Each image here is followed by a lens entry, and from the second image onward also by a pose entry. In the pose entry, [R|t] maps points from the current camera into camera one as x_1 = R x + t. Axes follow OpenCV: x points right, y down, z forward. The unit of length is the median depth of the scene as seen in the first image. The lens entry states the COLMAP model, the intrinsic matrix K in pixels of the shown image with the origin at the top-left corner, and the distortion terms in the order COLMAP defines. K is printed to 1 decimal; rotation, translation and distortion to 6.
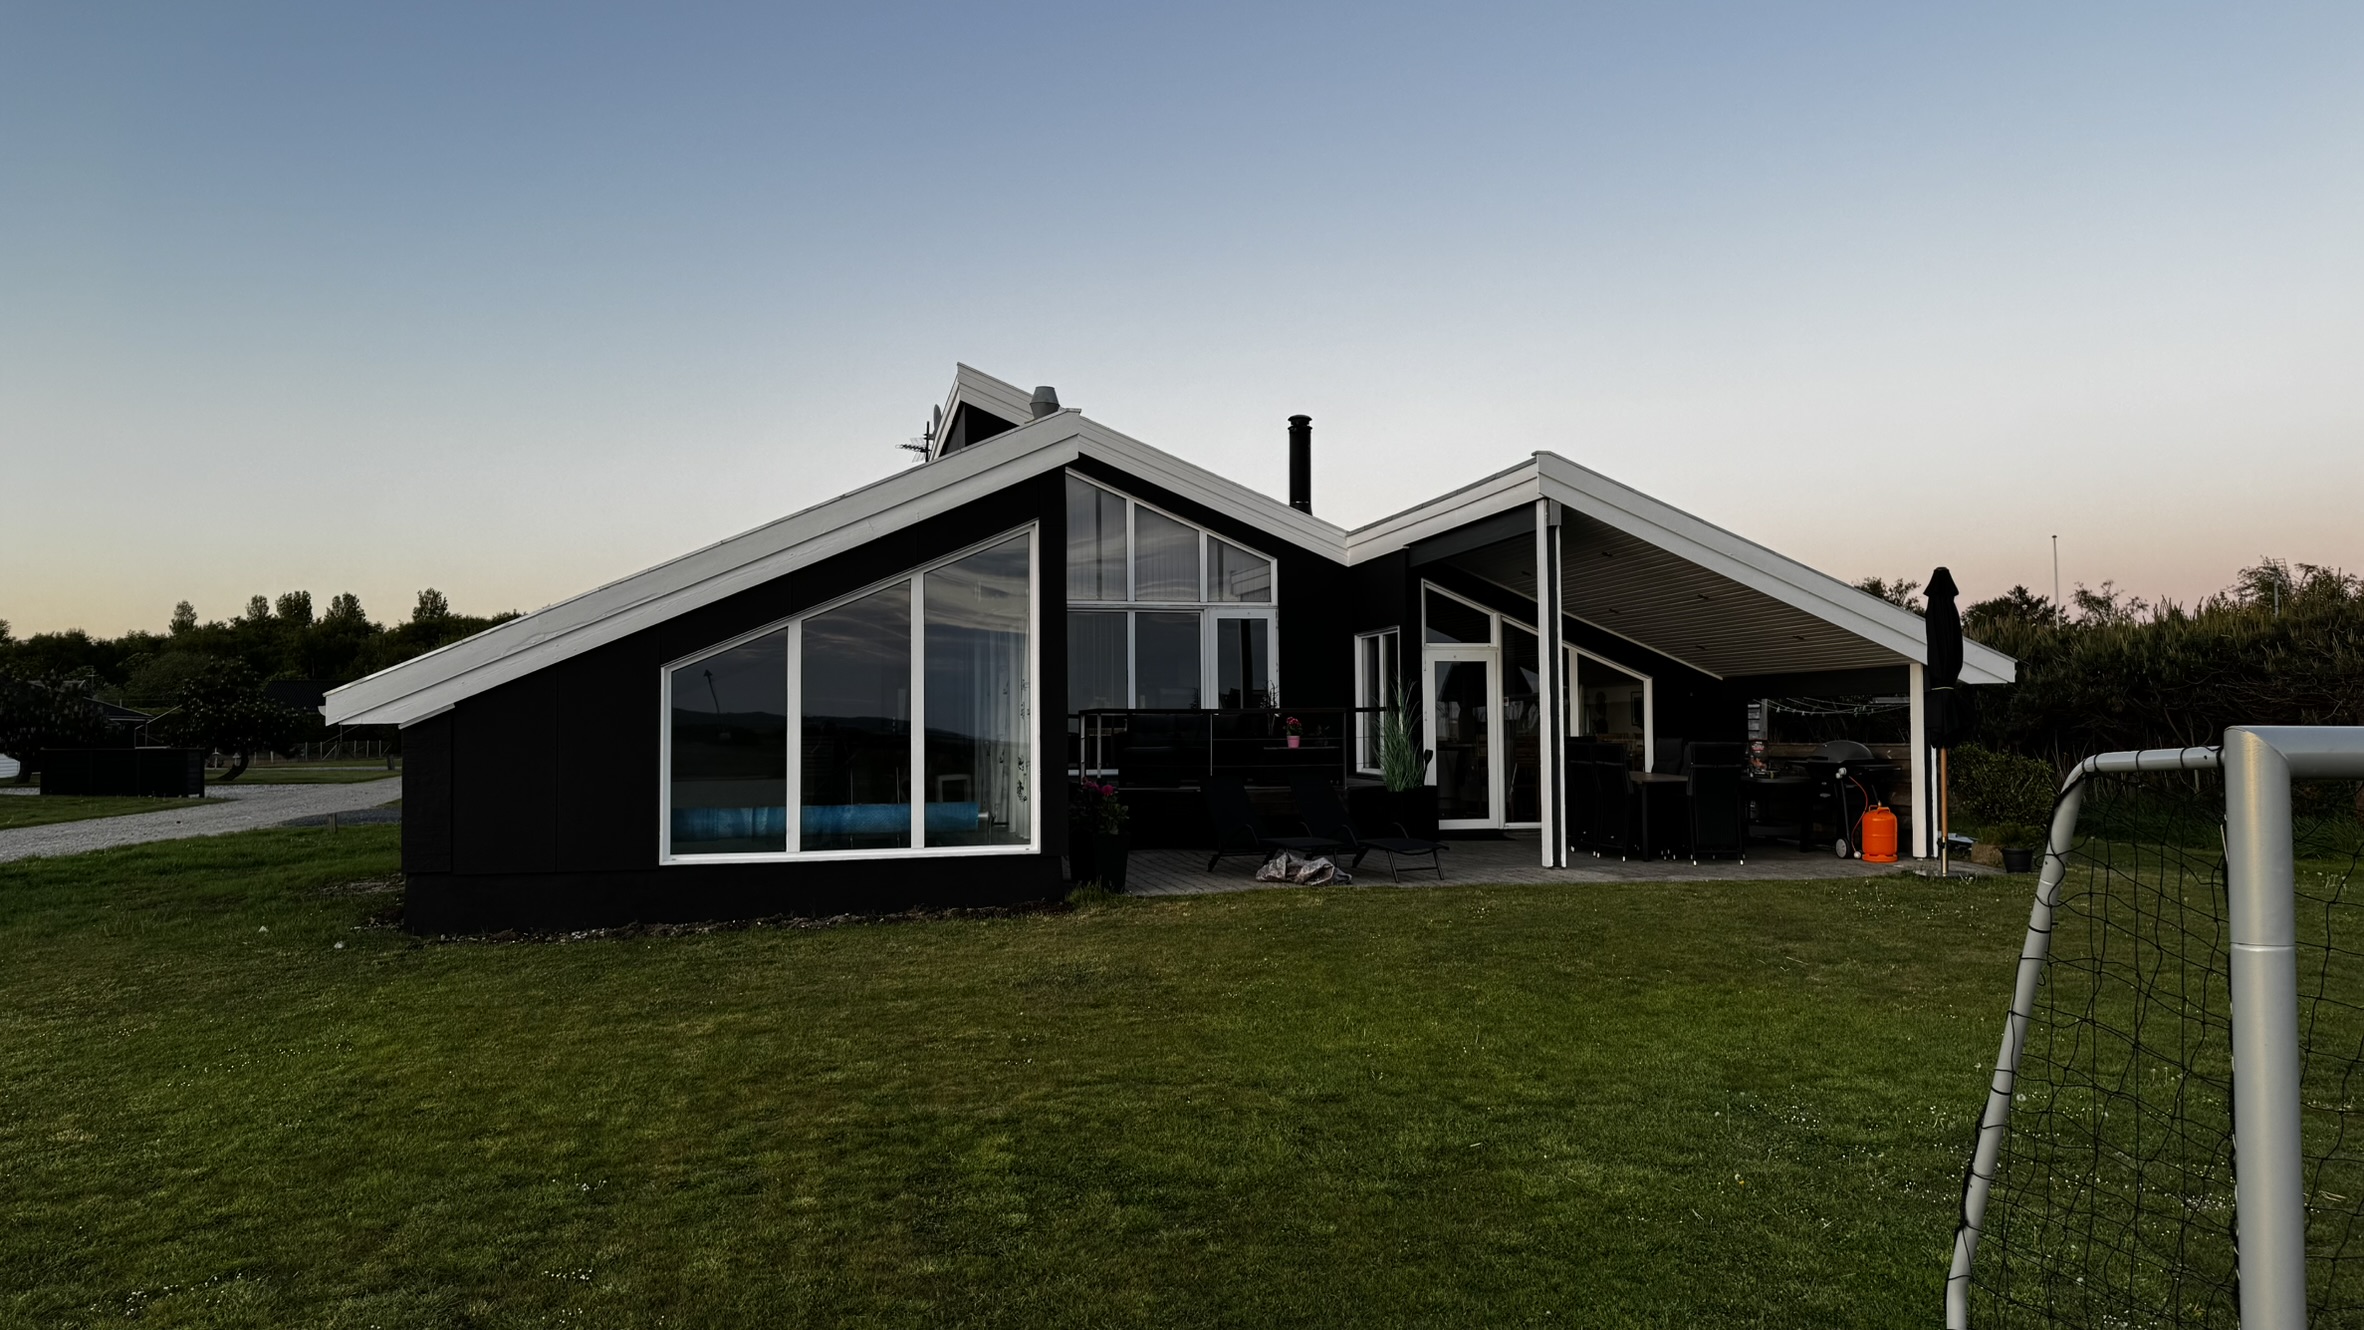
lens RADIAL K [[1610.9, 0, 1184.4], [0, 1610.9, 716.5], [0, 0, 1]] dist [0.129584, -0.000168]
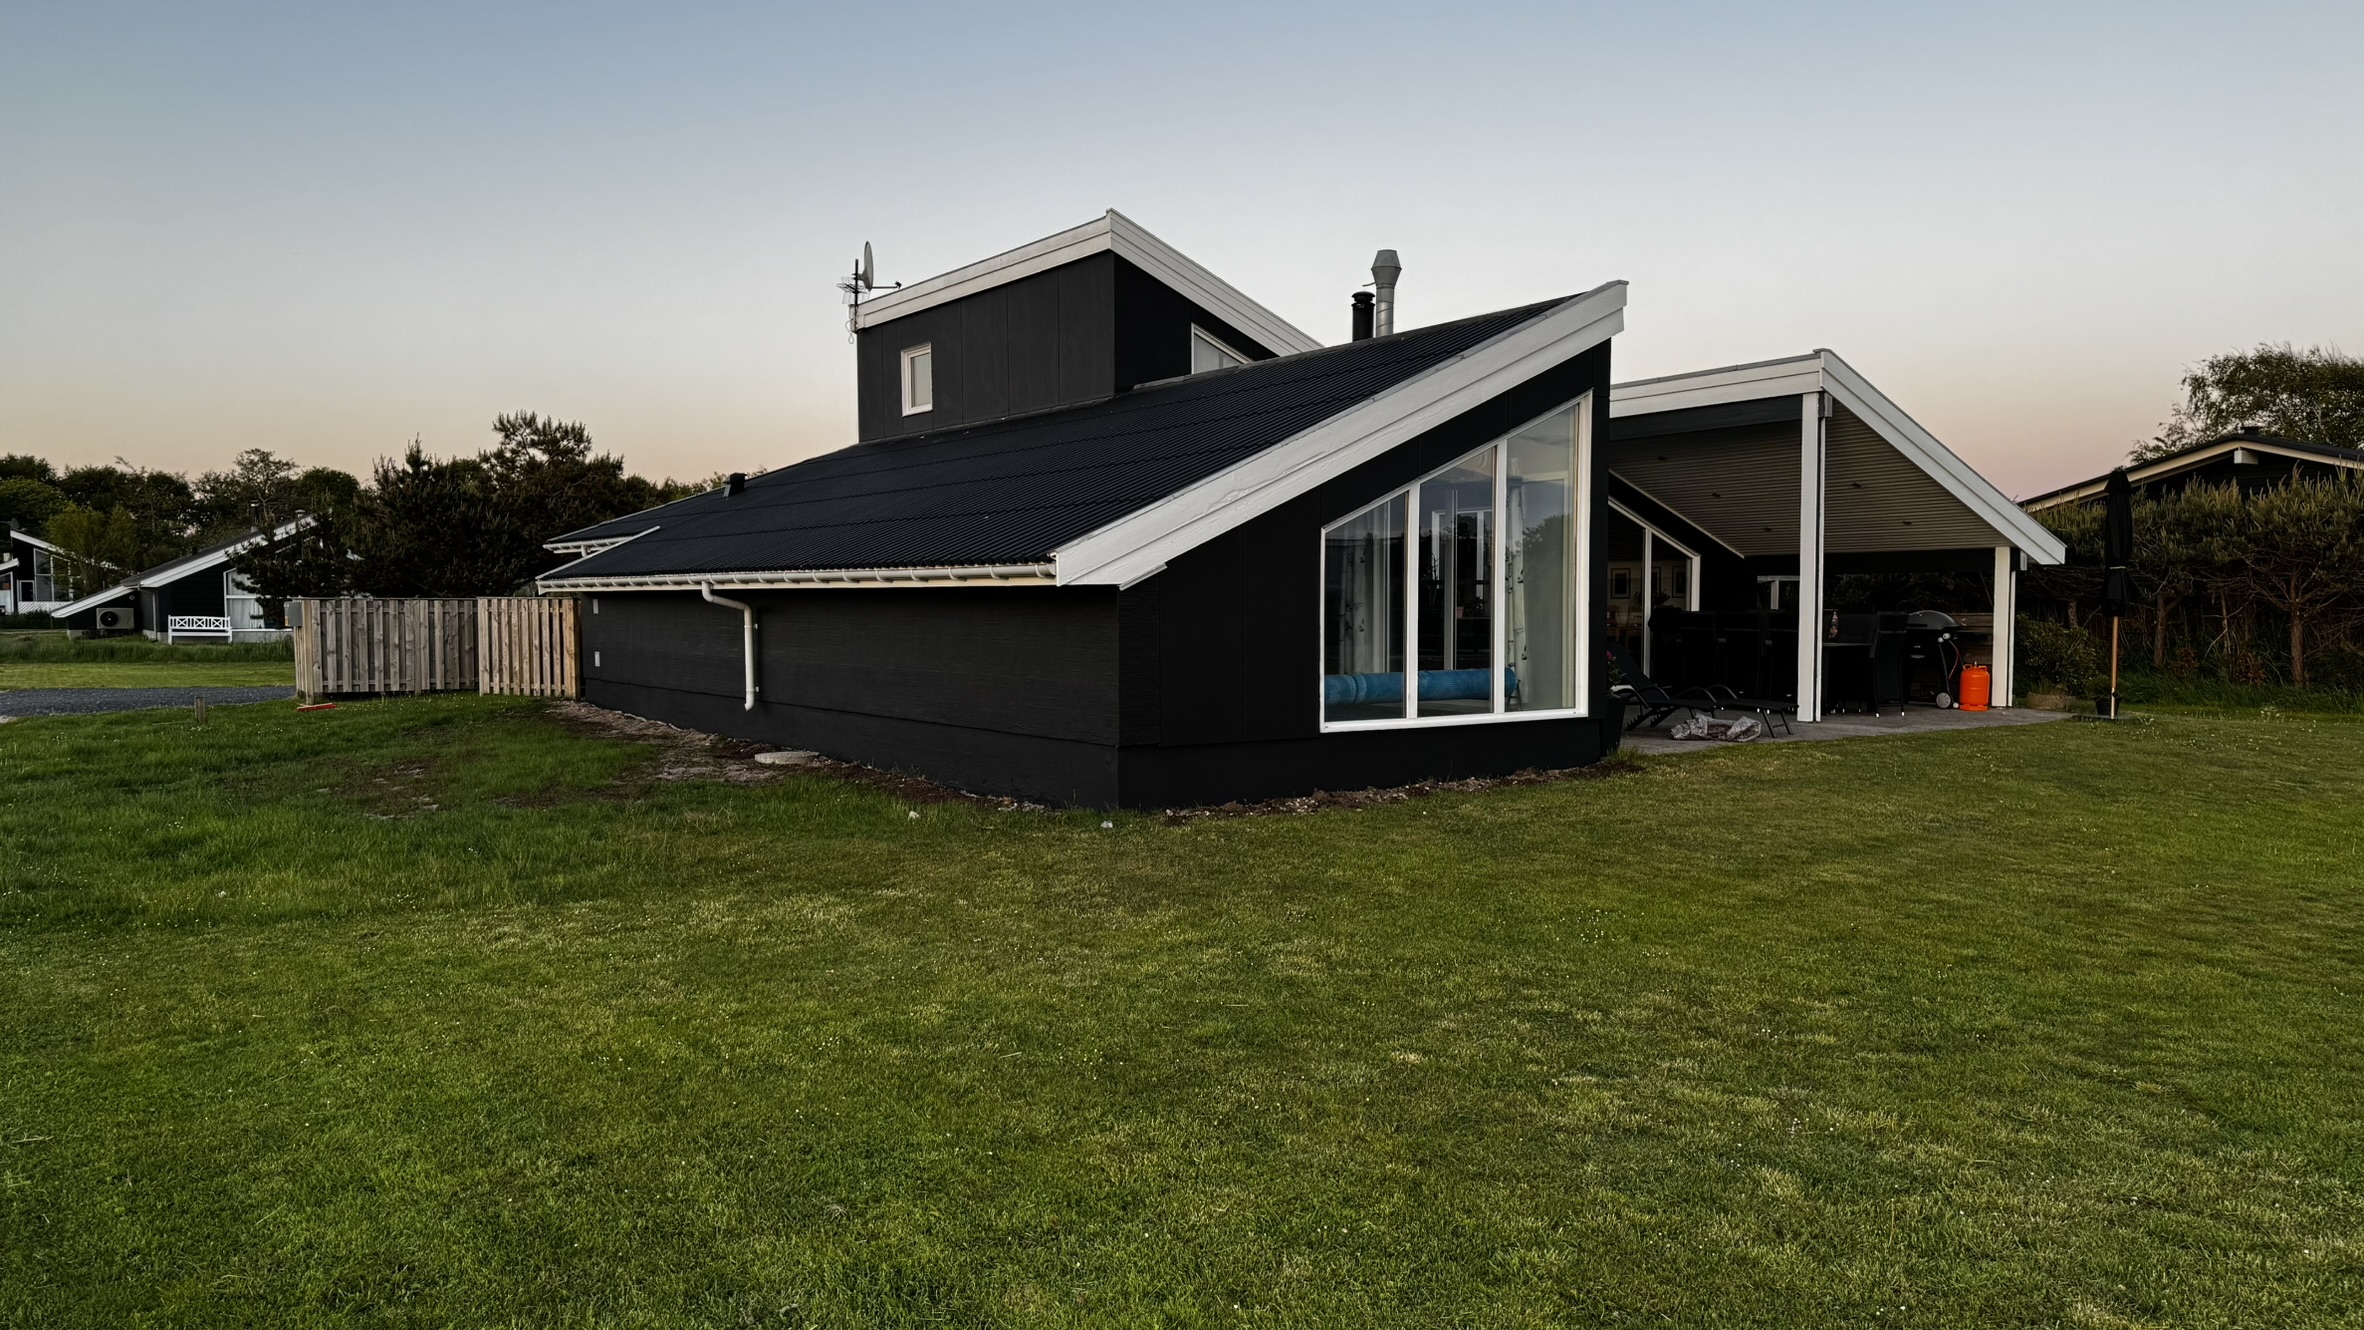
lens RADIAL K [[1684.0, 0, 1182.0], [0, 1684.0, 665.0], [0, 0, 1]] dist [0.149166, -0.000217]
pose [[0.907986, -0.011976, 0.418829, -0.731348], [-0.003558, 0.999335, 0.036289, 0.012978], [-0.418985, -0.034440, 0.907340, 0.115141]]
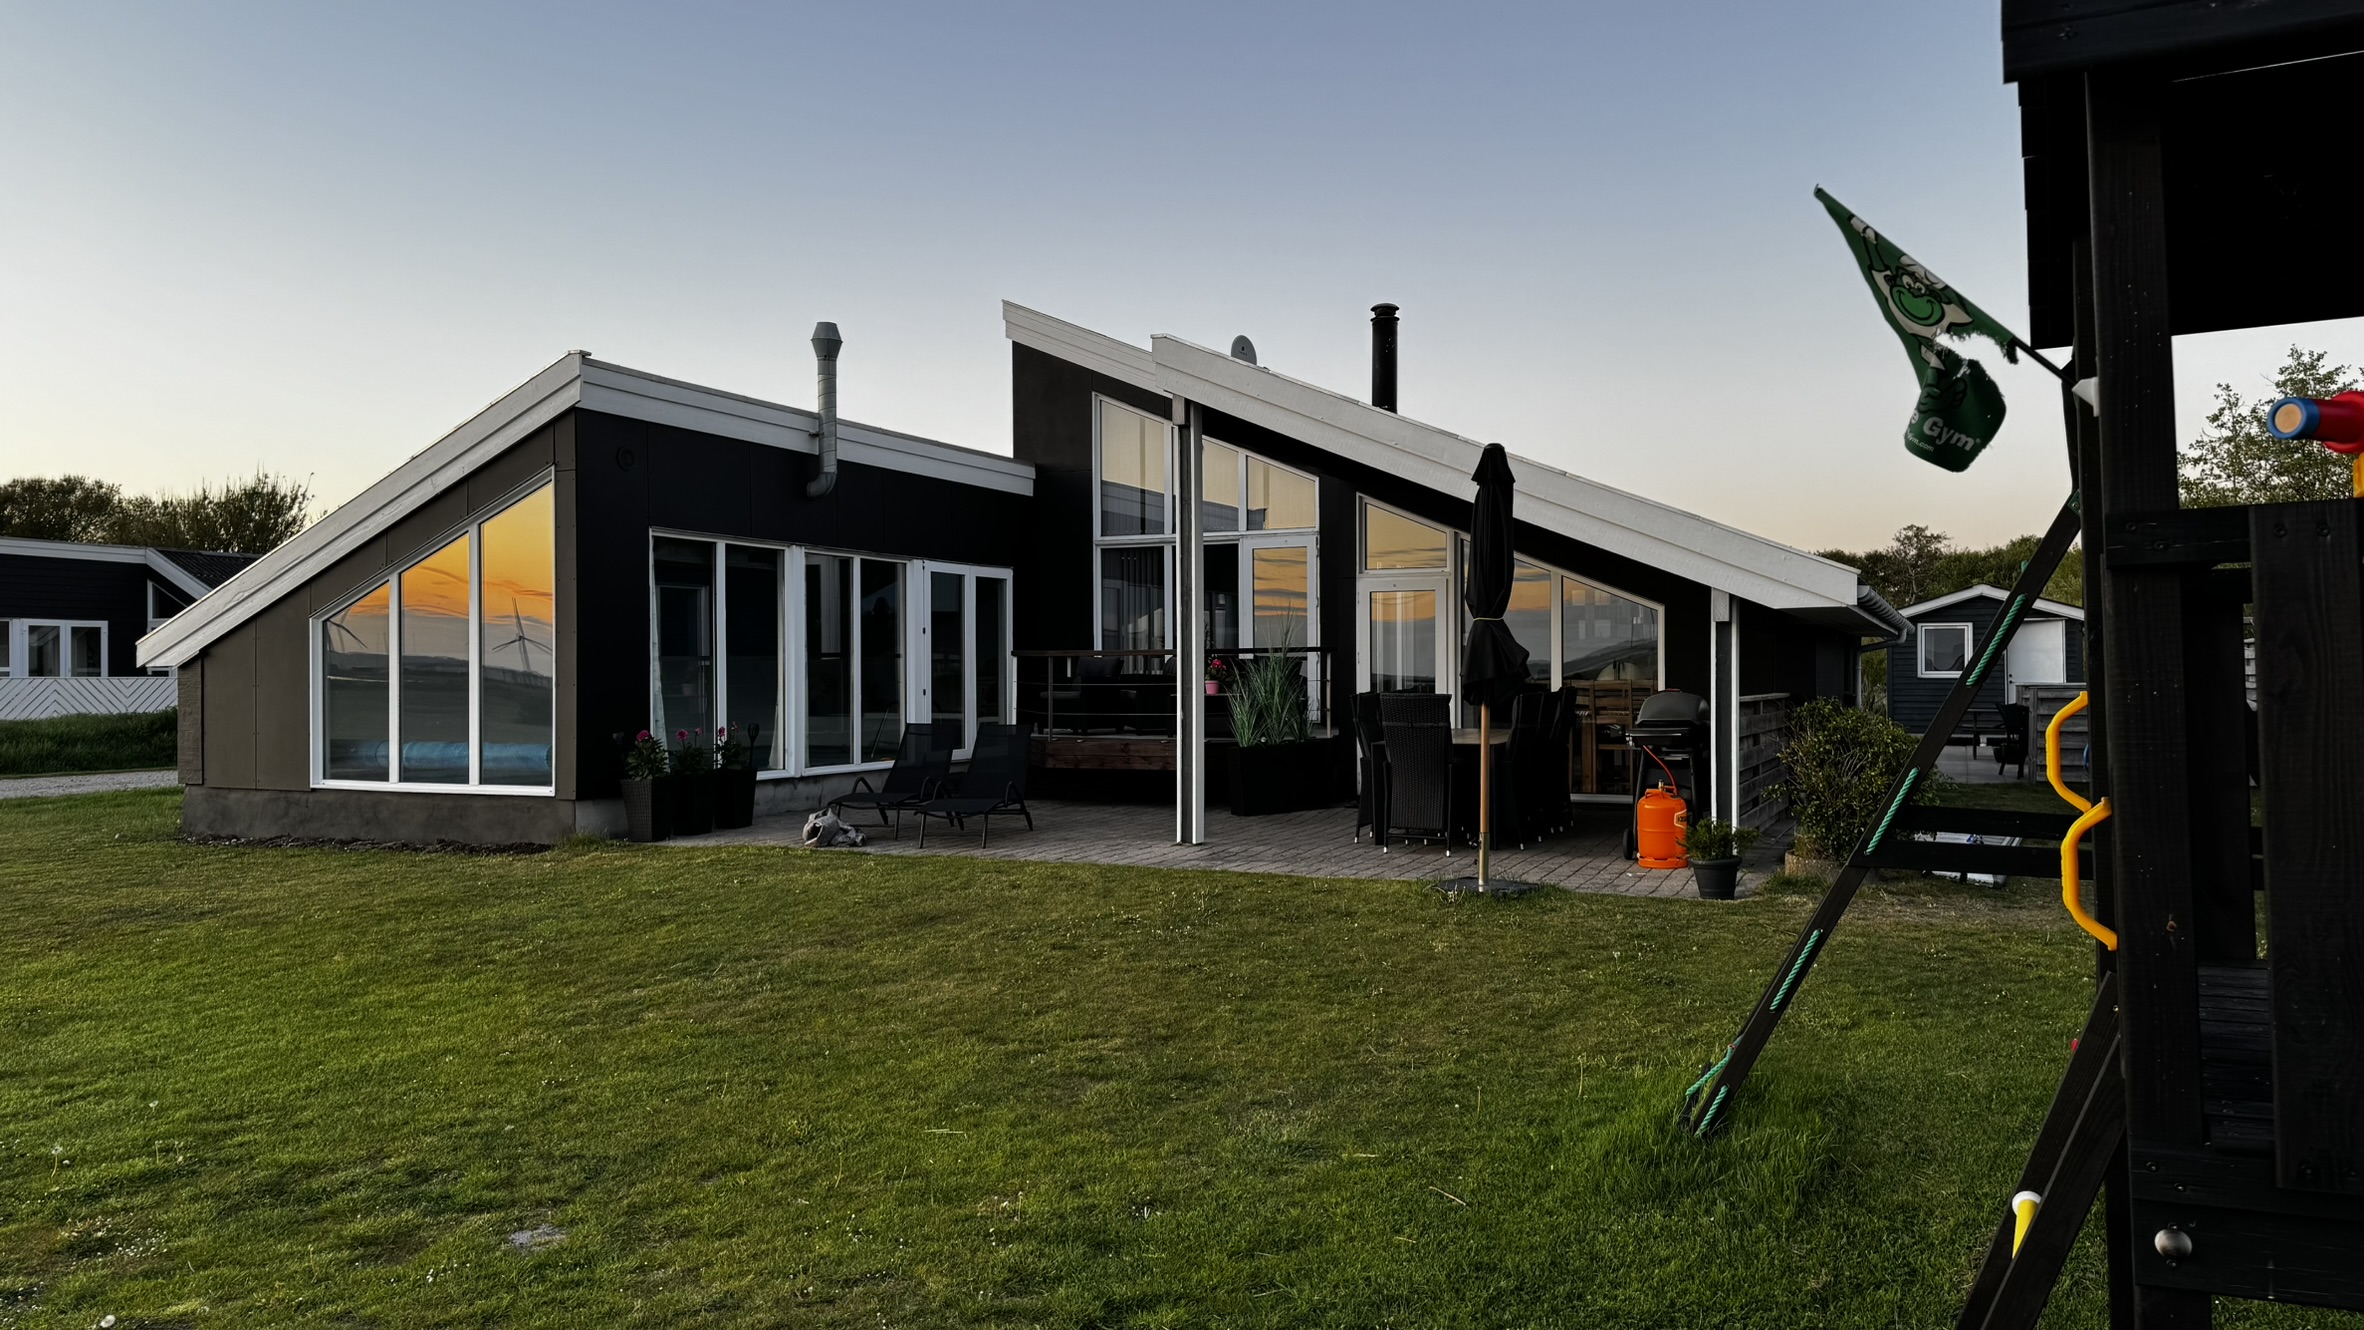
lens RADIAL K [[1619.1, 0, 1182.0], [0, 1619.1, 665.0], [0, 0, 1]] dist [0.001439, 0.000073]
pose [[0.812202, 0.000794, -0.583376, 0.765362], [0.001910, 0.999990, 0.004021, 0.000112], [0.583374, -0.004380, 0.812192, 0.384606]]
